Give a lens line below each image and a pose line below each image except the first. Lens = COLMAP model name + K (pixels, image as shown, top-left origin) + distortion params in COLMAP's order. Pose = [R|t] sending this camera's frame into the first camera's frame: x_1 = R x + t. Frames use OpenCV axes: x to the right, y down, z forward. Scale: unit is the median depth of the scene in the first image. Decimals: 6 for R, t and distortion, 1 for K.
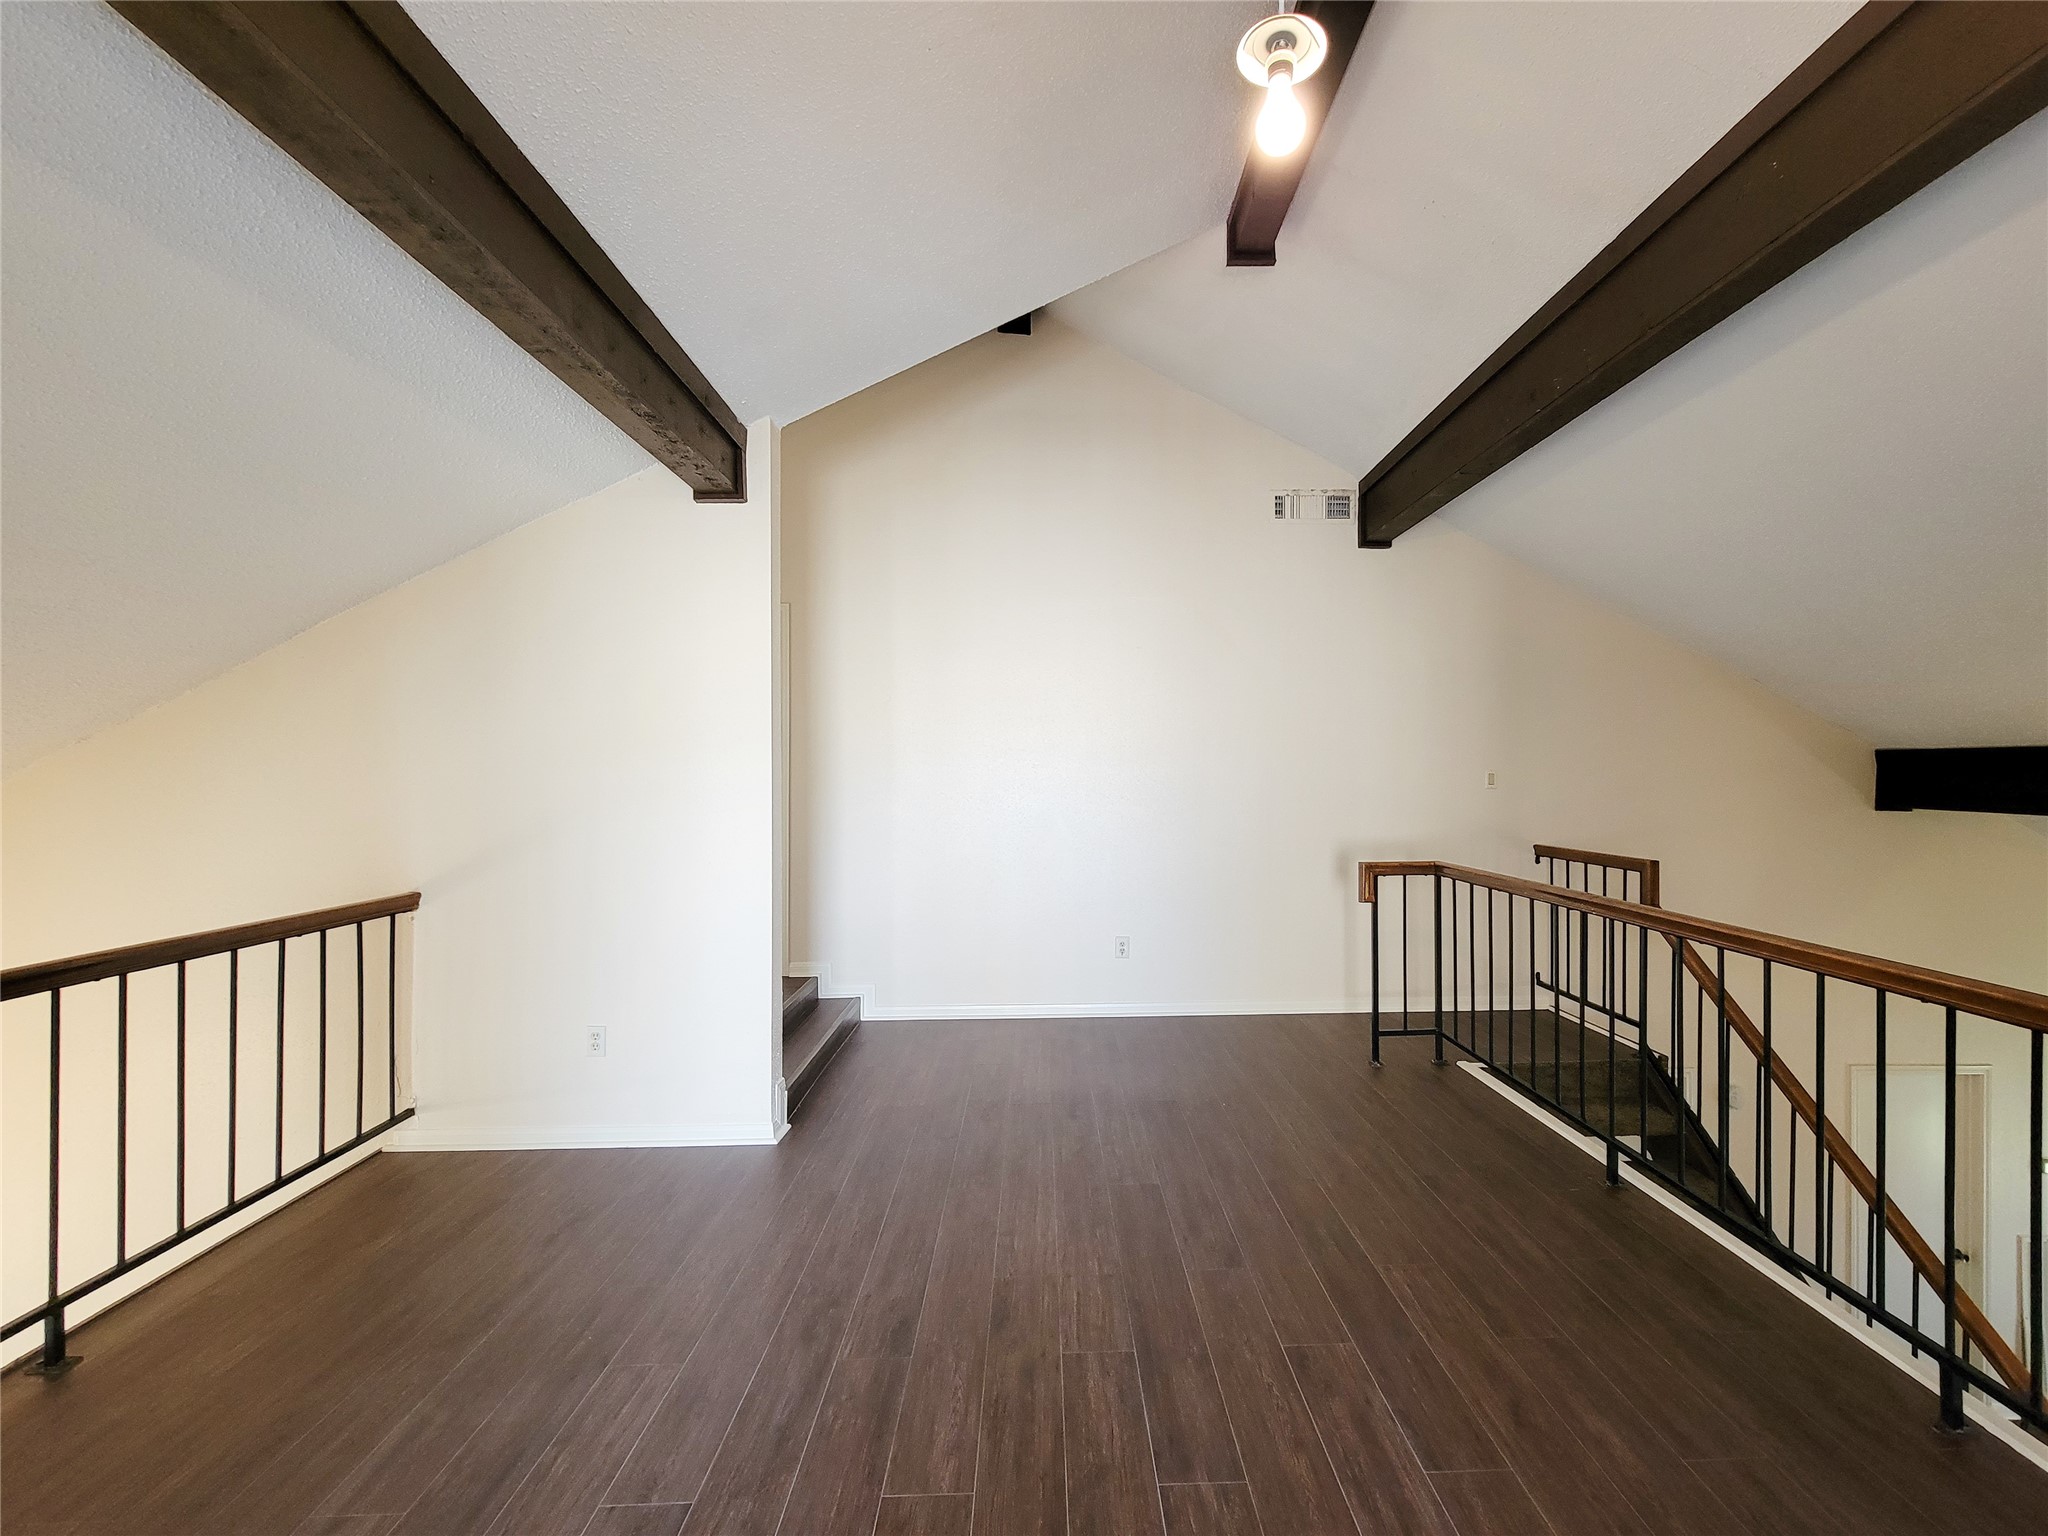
lens RADIAL K [[838.0, 0, 1027.3], [0, 838.0, 777.7], [0, 0, 1]] dist [-0.001837, -0.000493]
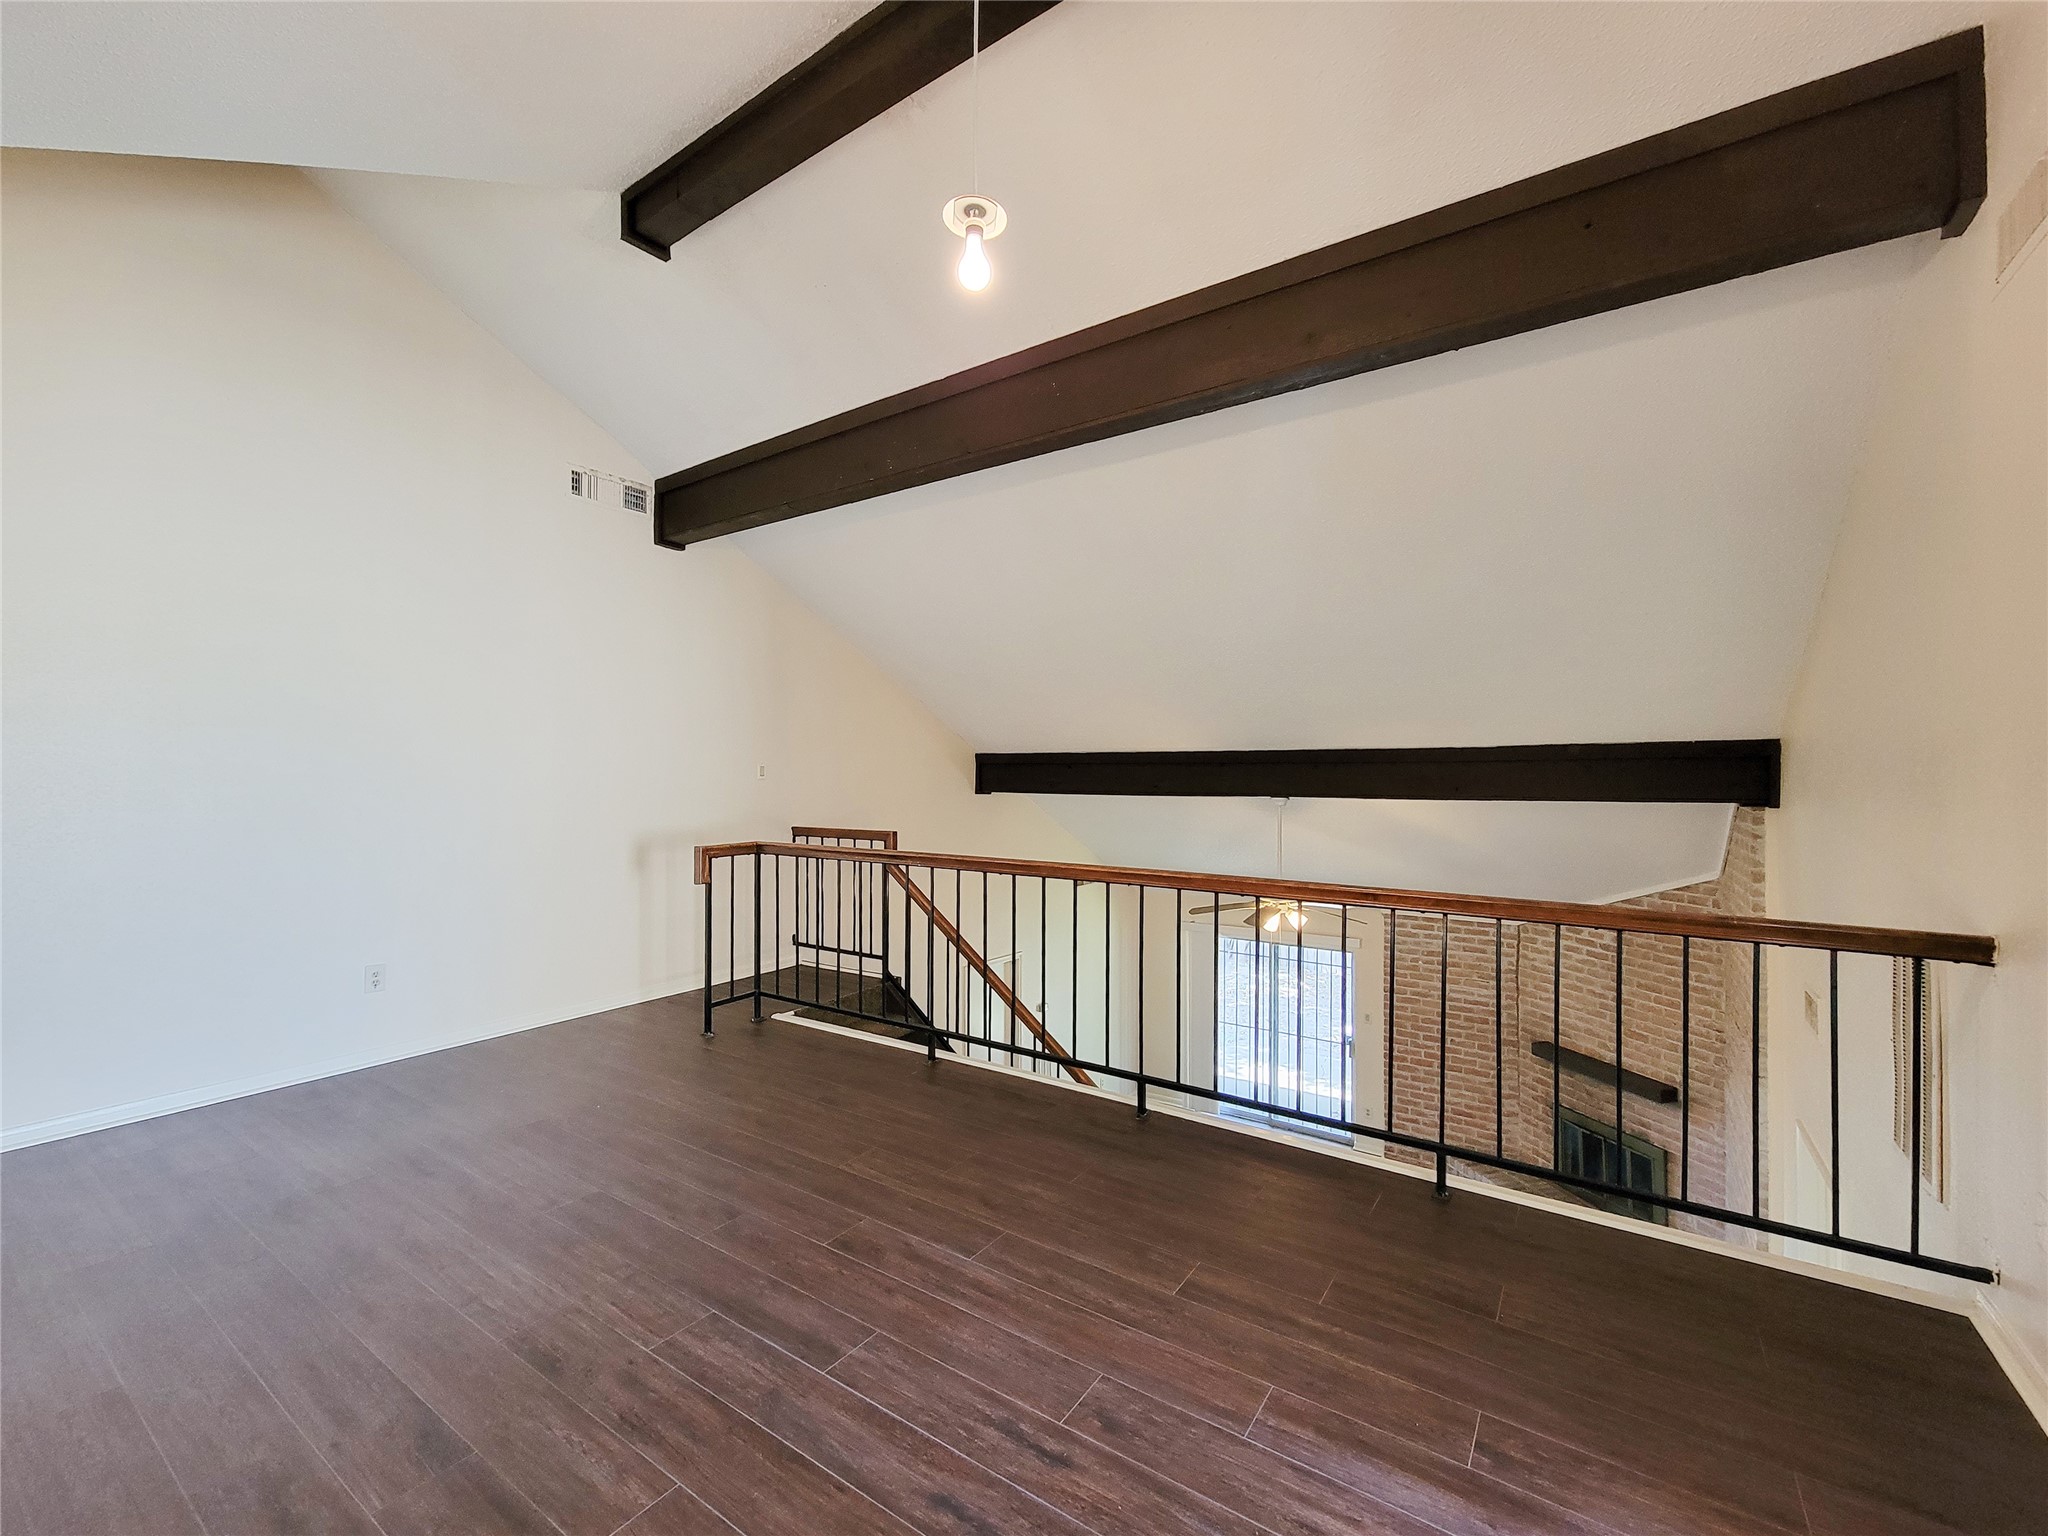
lens RADIAL K [[850.9, 0, 1011.3], [0, 850.9, 766.1], [0, 0, 1]] dist [0.002629, -0.003481]
pose [[0.607606, 0.010552, 0.794168, -0.215660], [-0.000898, 0.999920, -0.012599, 0.012758], [-0.794238, 0.006942, 0.607567, 0.031384]]
